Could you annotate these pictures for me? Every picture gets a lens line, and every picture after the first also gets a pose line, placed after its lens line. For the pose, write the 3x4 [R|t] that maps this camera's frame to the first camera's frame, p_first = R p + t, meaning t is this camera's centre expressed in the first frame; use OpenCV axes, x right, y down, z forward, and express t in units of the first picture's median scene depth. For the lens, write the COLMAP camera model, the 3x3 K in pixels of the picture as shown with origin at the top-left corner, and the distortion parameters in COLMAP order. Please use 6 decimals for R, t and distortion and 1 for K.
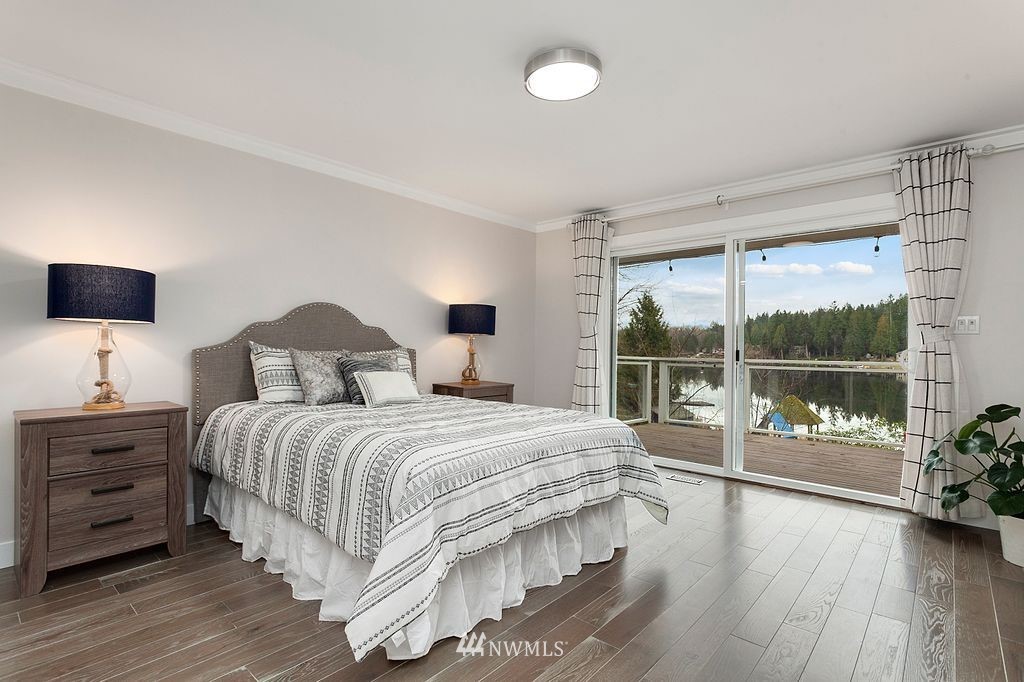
lens RADIAL K [[489.9, 0, 514.1], [0, 489.9, 350.0], [0, 0, 1]] dist [-0.018362, -0.000105]
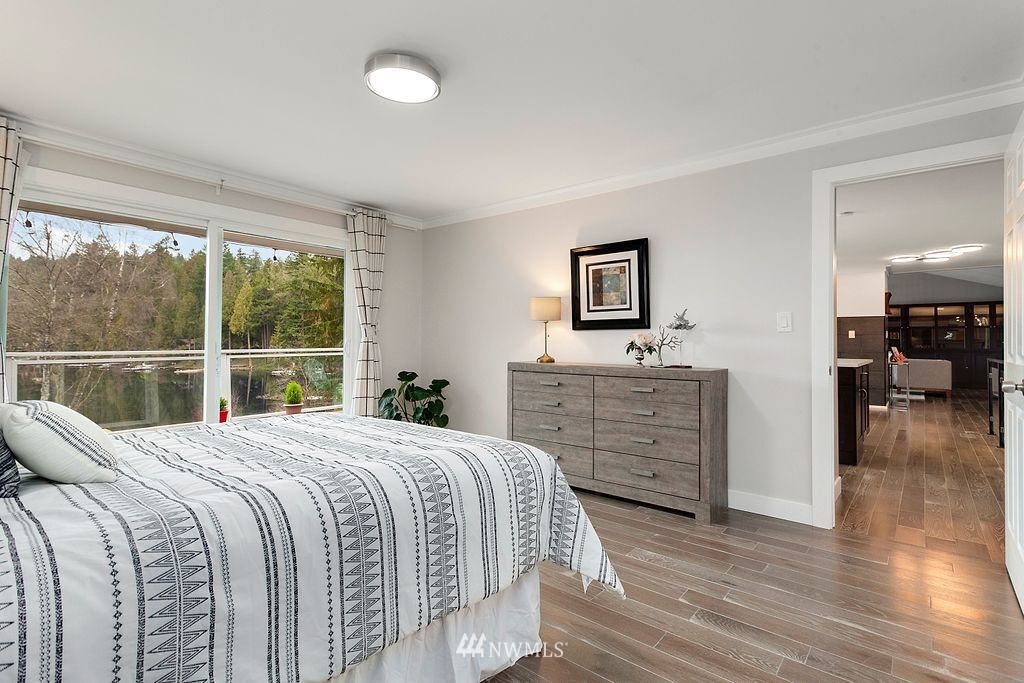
lens RADIAL K [[489.9, 0, 514.1], [0, 489.9, 350.5], [0, 0, 1]] dist [-0.018362, -0.000105]
pose [[-0.029166, -0.017367, 0.999424, -0.613265], [-0.003124, 0.999846, 0.017284, -0.000704], [-0.999570, -0.002618, -0.029216, 0.509788]]
